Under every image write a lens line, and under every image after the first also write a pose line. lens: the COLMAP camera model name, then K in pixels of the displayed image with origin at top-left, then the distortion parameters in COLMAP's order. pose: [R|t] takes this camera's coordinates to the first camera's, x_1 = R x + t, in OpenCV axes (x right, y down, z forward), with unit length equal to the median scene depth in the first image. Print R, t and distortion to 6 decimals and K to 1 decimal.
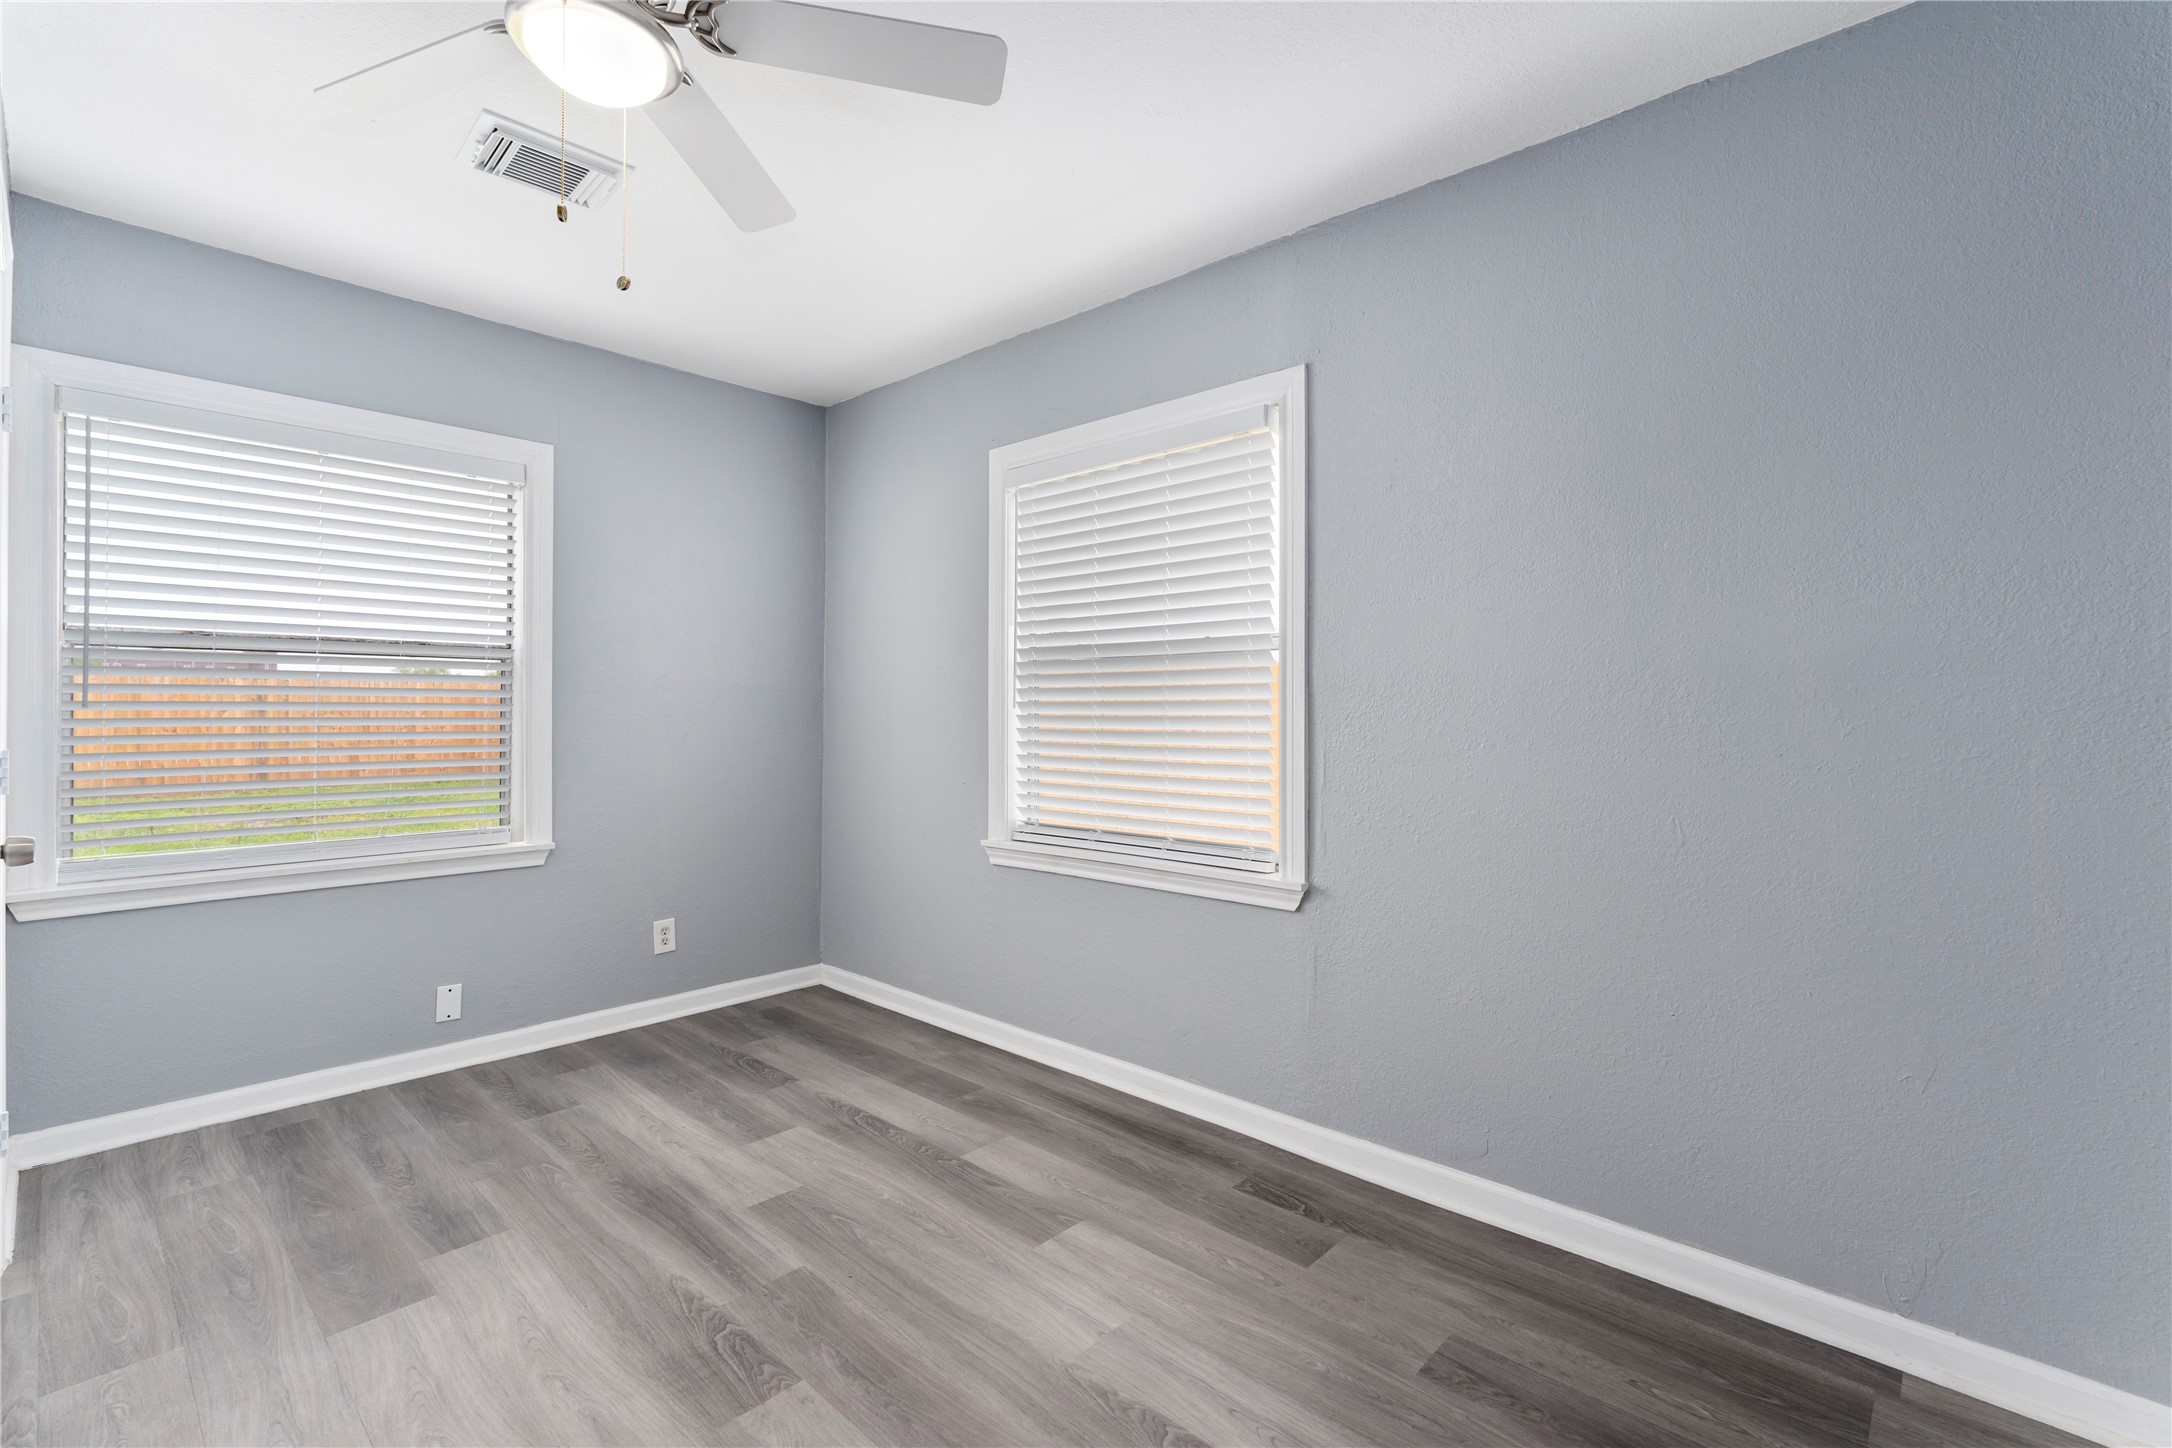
lens RADIAL K [[959.8, 0, 1090.9], [0, 959.8, 717.8], [0, 0, 1]] dist [0.001784, -0.001424]
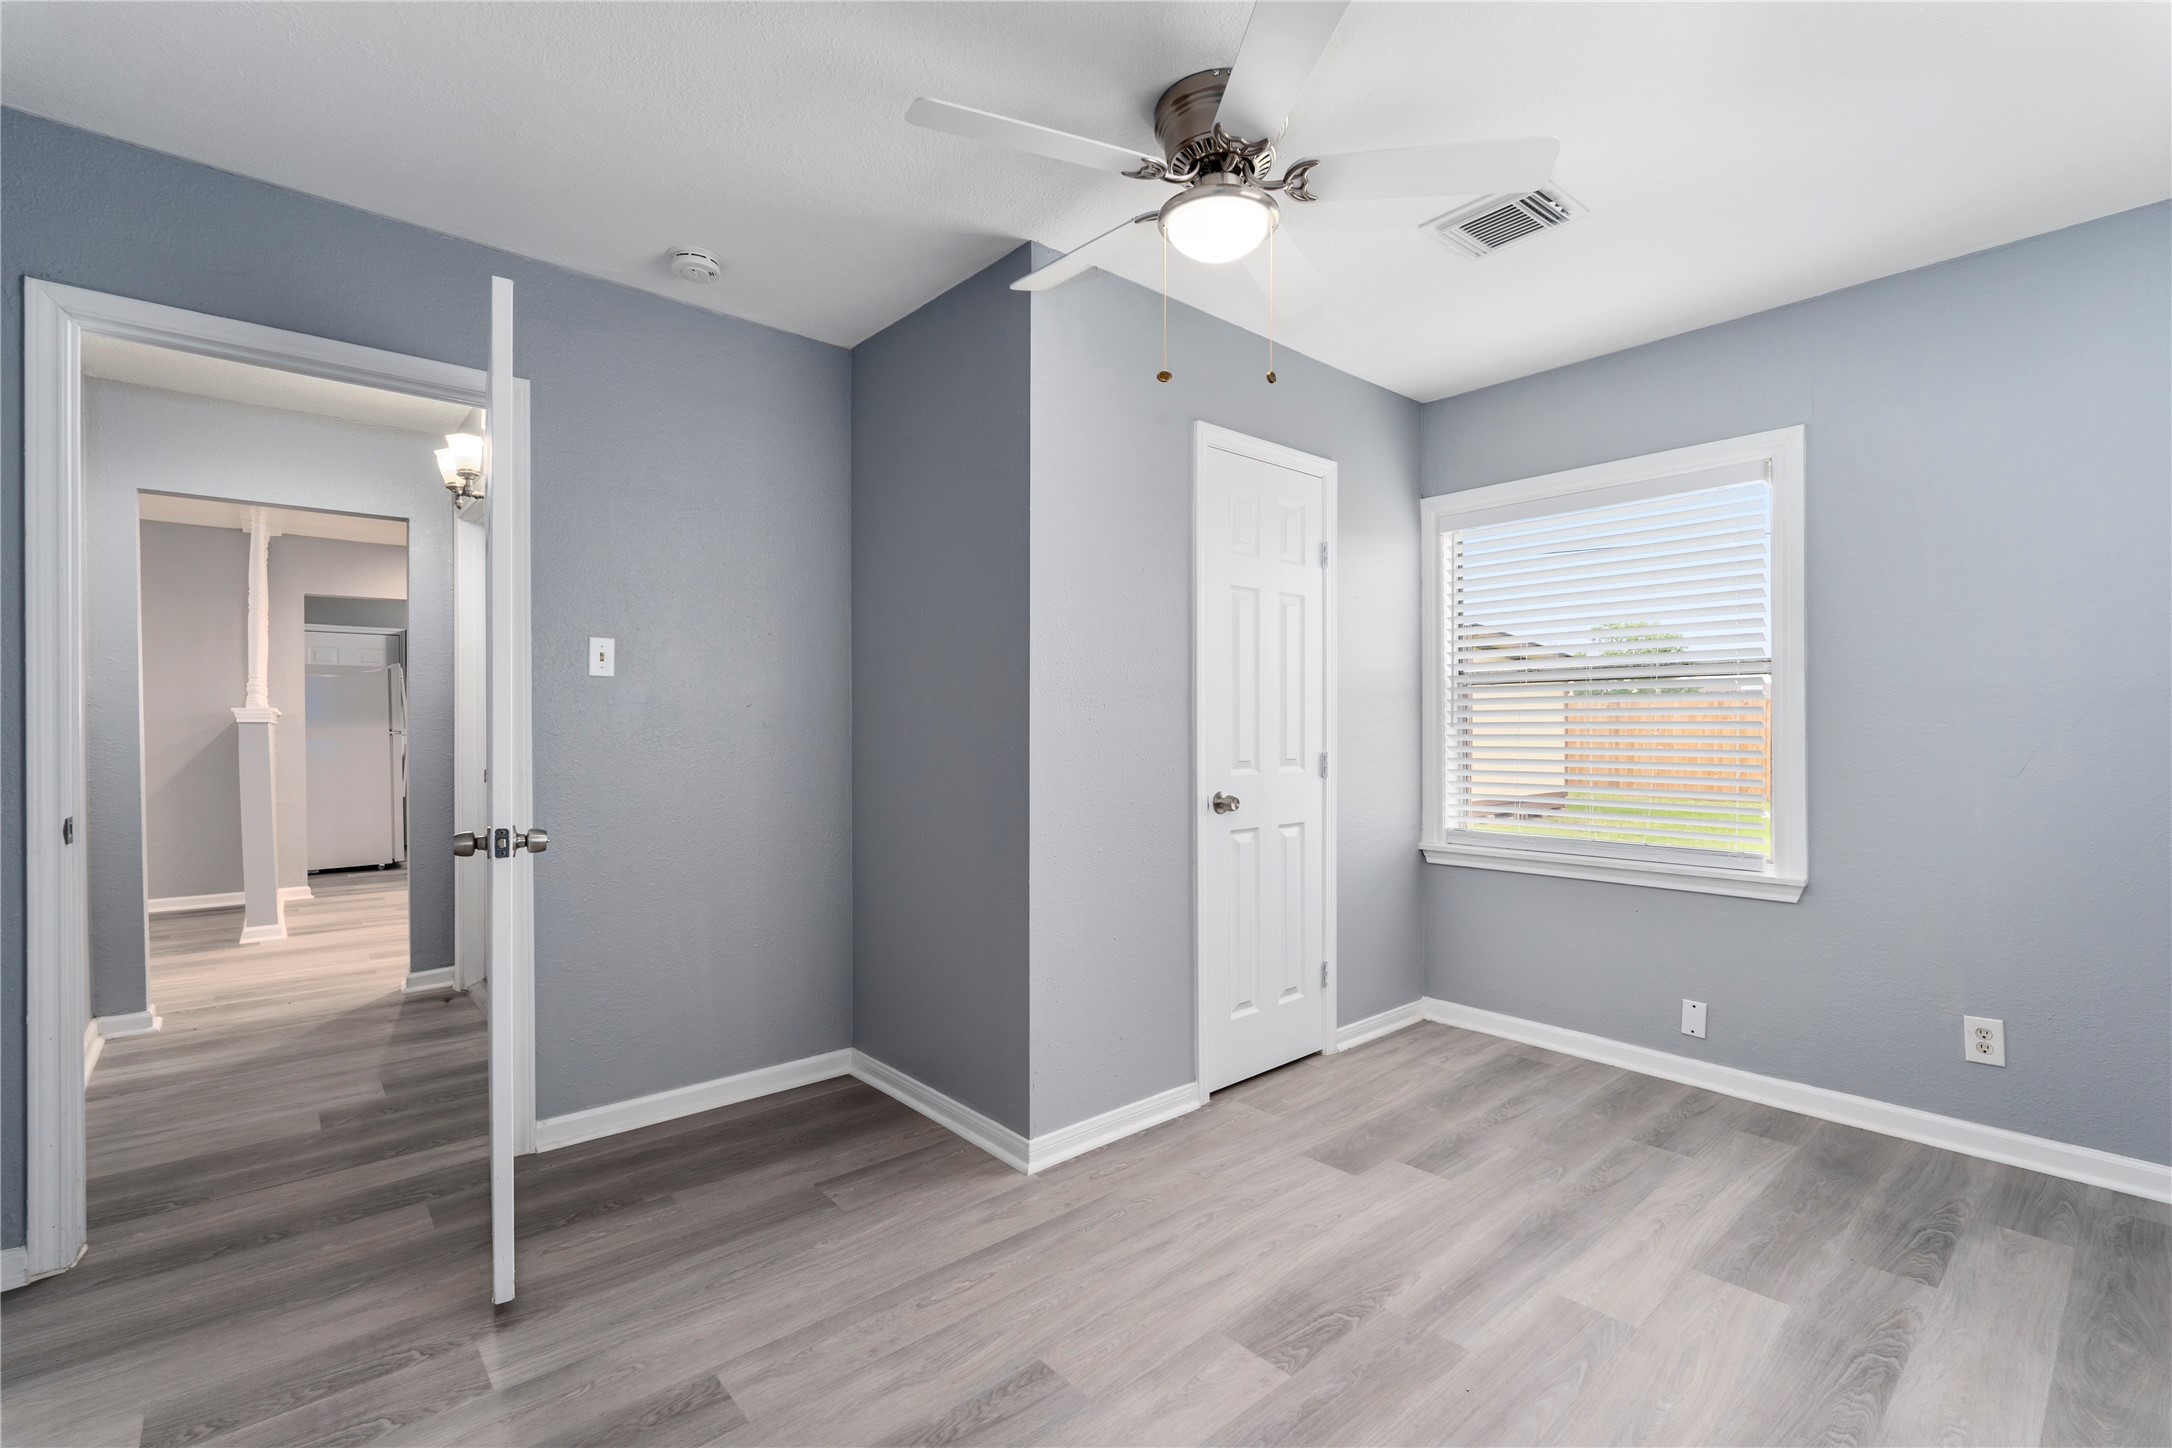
lens RADIAL K [[959.8, 0, 1091.8], [0, 959.8, 729.0], [0, 0, 1]] dist [0.001784, -0.001424]
pose [[-0.105650, -0.001563, -0.994402, 0.436629], [-0.007199, 0.999974, -0.000807, -0.001317], [0.994377, 0.007073, -0.105658, 0.520571]]
